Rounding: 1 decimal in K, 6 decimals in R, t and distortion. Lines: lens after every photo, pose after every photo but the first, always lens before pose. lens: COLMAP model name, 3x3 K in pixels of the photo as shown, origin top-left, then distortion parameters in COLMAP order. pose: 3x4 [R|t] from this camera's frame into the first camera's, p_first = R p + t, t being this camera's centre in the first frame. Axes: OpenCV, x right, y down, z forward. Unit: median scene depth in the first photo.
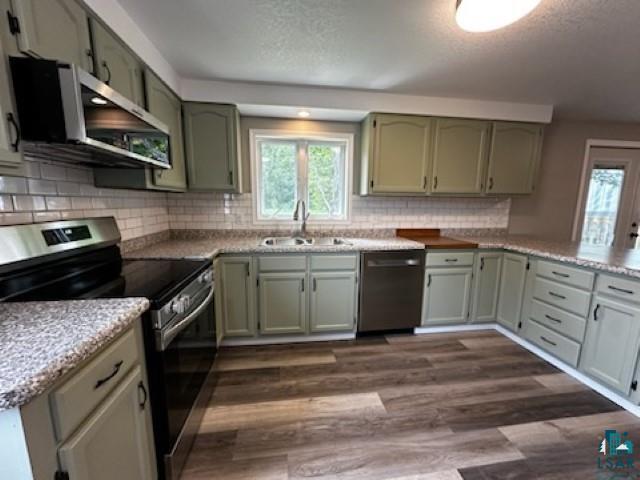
lens RADIAL K [[255.5, 0, 320.0], [0, 255.5, 240.0], [0, 0, 1]] dist [-0.000401, -0.000088]
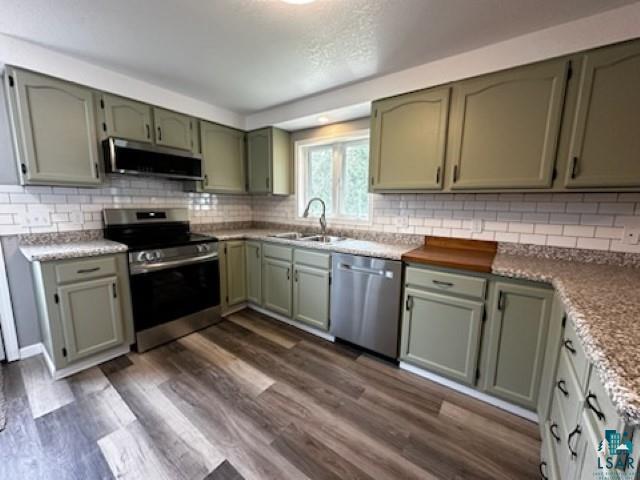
lens RADIAL K [[255.5, 0, 320.0], [0, 255.5, 240.0], [0, 0, 1]] dist [-0.000401, -0.000088]
pose [[0.711193, 0.102386, -0.695501, 0.783591], [-0.113906, 0.993047, 0.029713, -0.021863], [0.693707, 0.058090, 0.717911, 0.265681]]
